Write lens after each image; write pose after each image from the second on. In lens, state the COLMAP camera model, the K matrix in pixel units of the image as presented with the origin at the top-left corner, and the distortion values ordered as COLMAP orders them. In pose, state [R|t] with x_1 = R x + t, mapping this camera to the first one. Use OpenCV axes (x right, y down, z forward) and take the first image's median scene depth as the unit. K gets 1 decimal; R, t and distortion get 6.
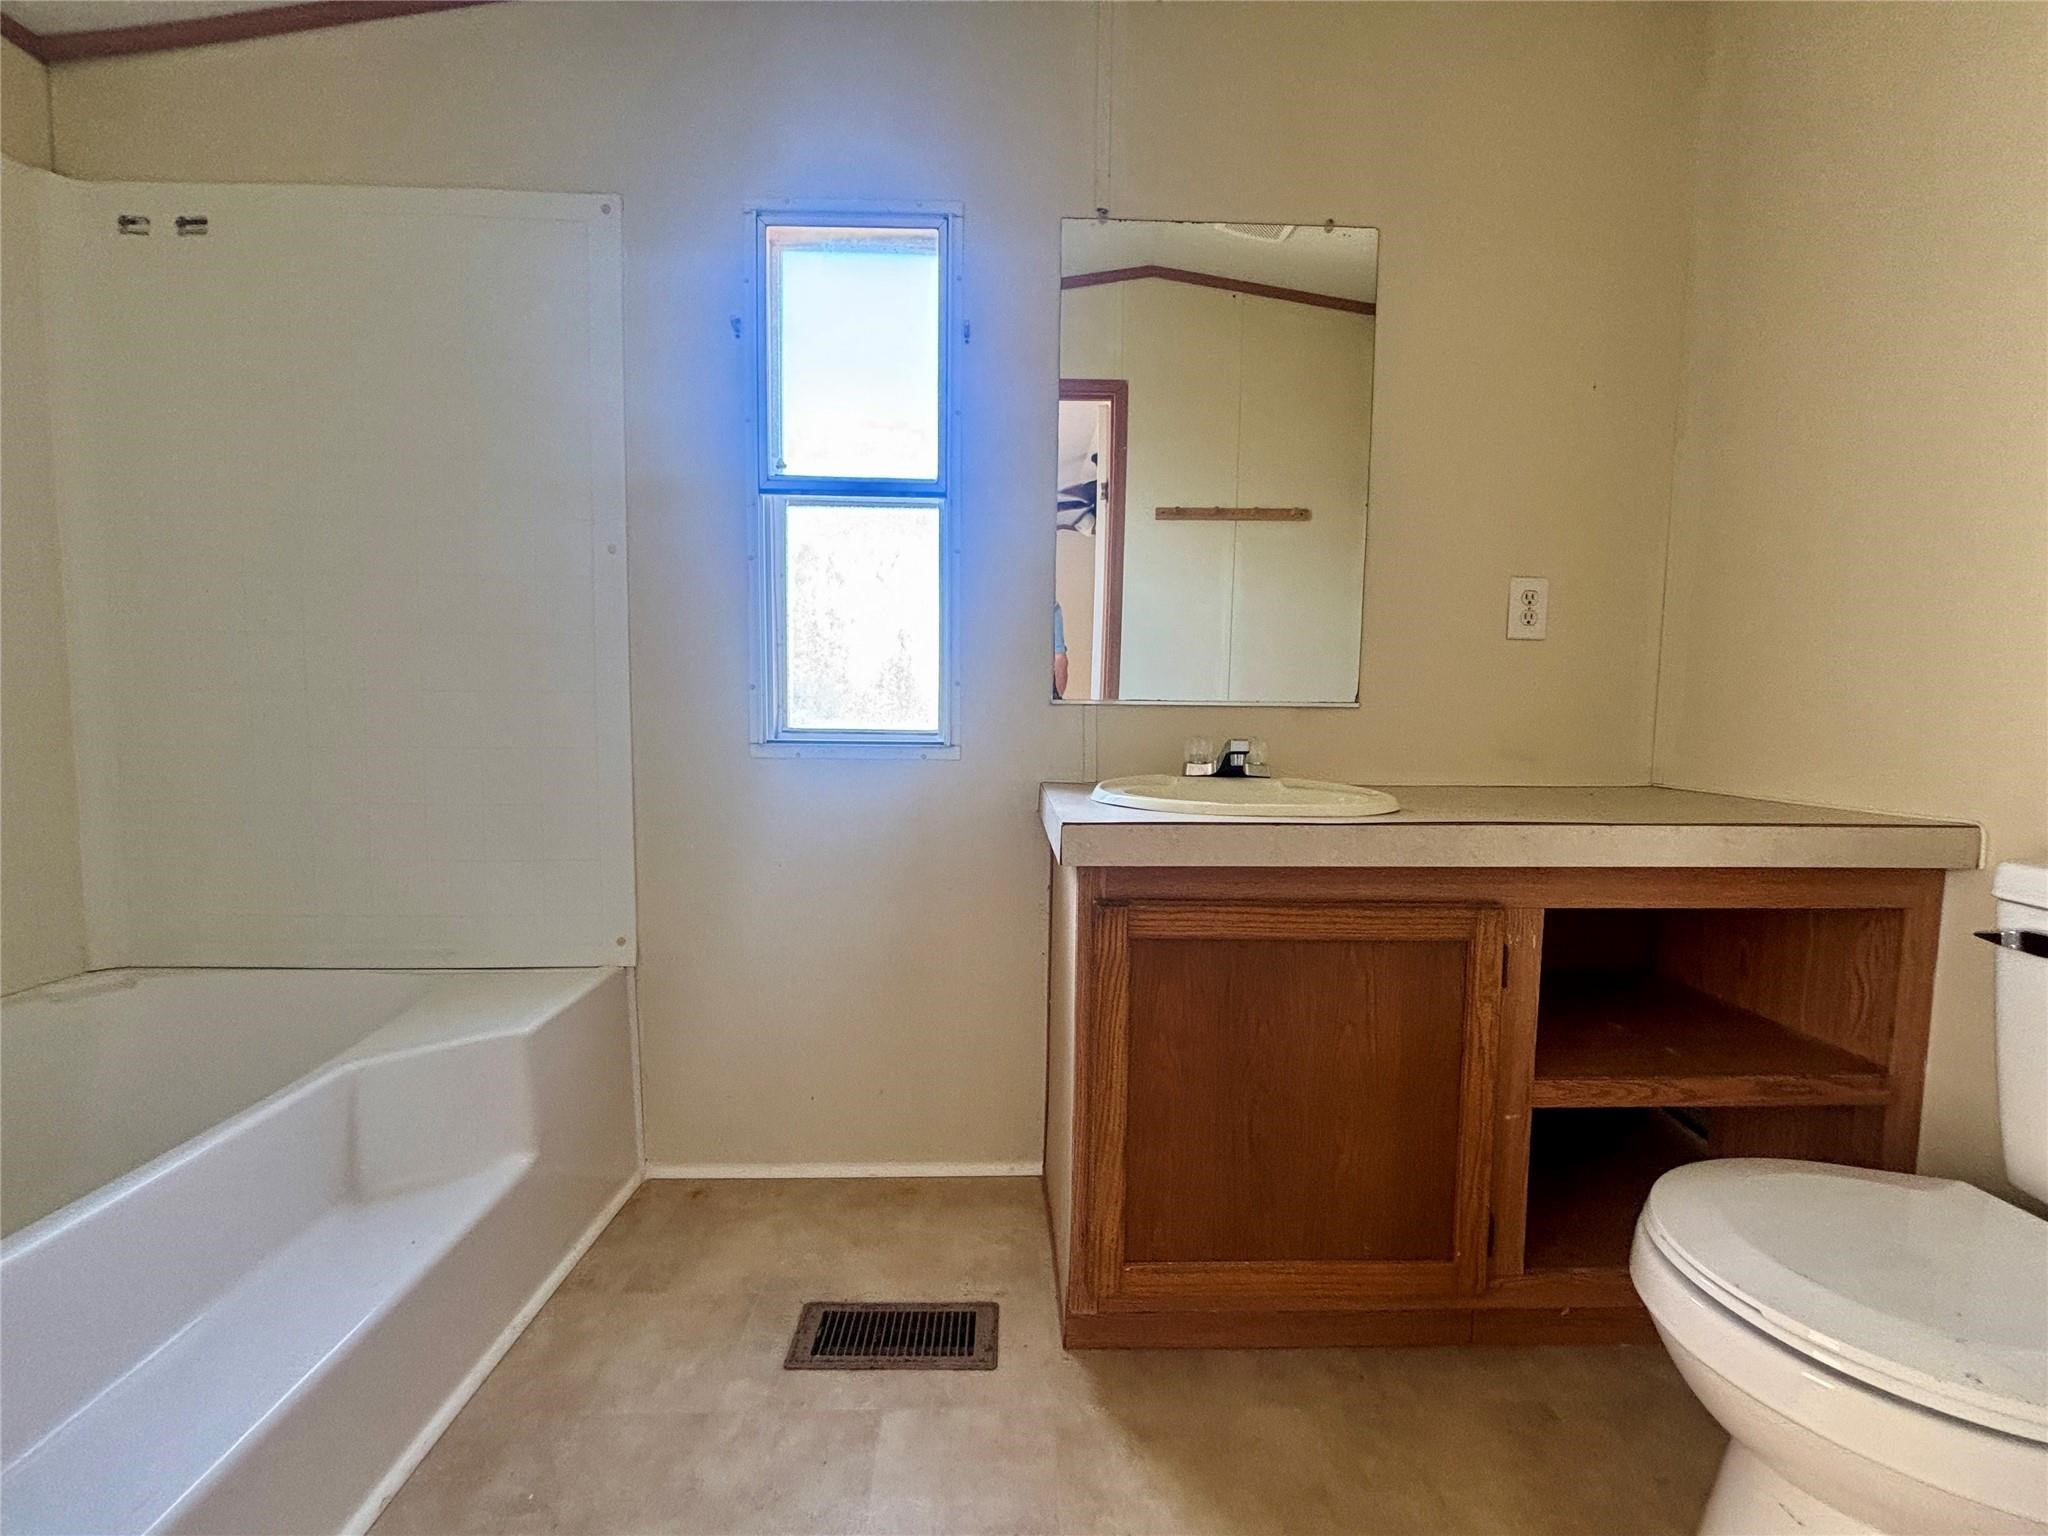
lens RADIAL K [[827.6, 0, 1021.4], [0, 827.6, 770.6], [0, 0, 1]] dist [0.000690, 0.000827]
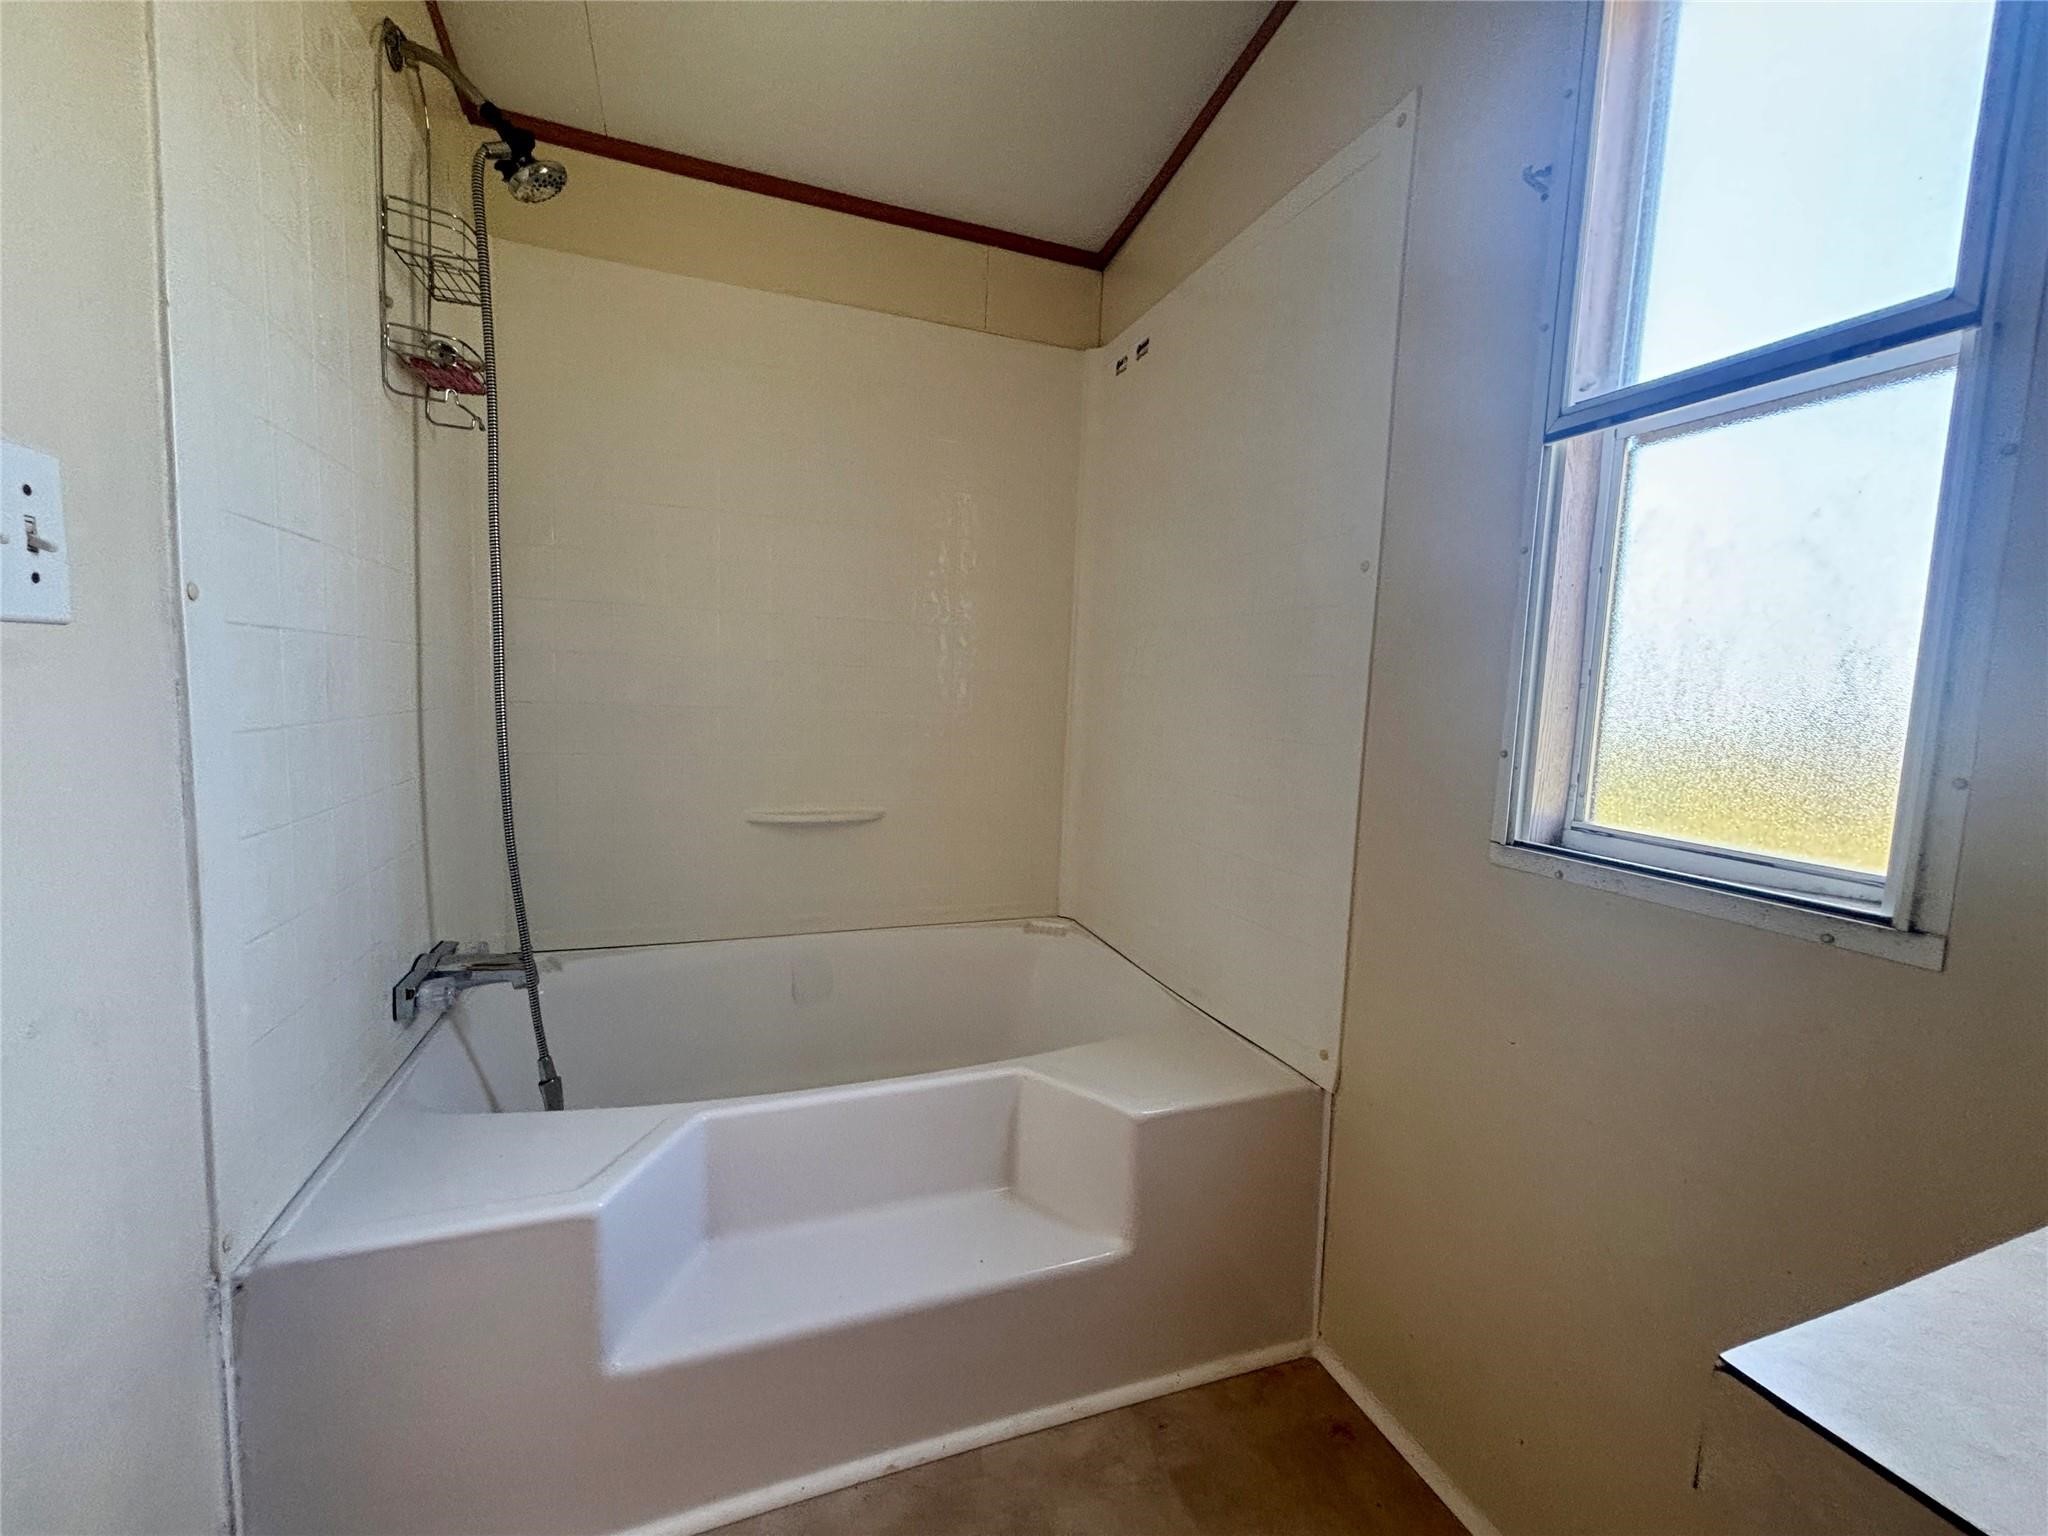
lens RADIAL K [[827.6, 0, 1021.4], [0, 827.6, 770.6], [0, 0, 1]] dist [0.000690, 0.000827]
pose [[0.327248, 0.097451, -0.939900, 0.156594], [-0.113597, 0.991511, 0.063251, -0.088990], [0.938085, 0.086071, 0.335540, 0.451433]]
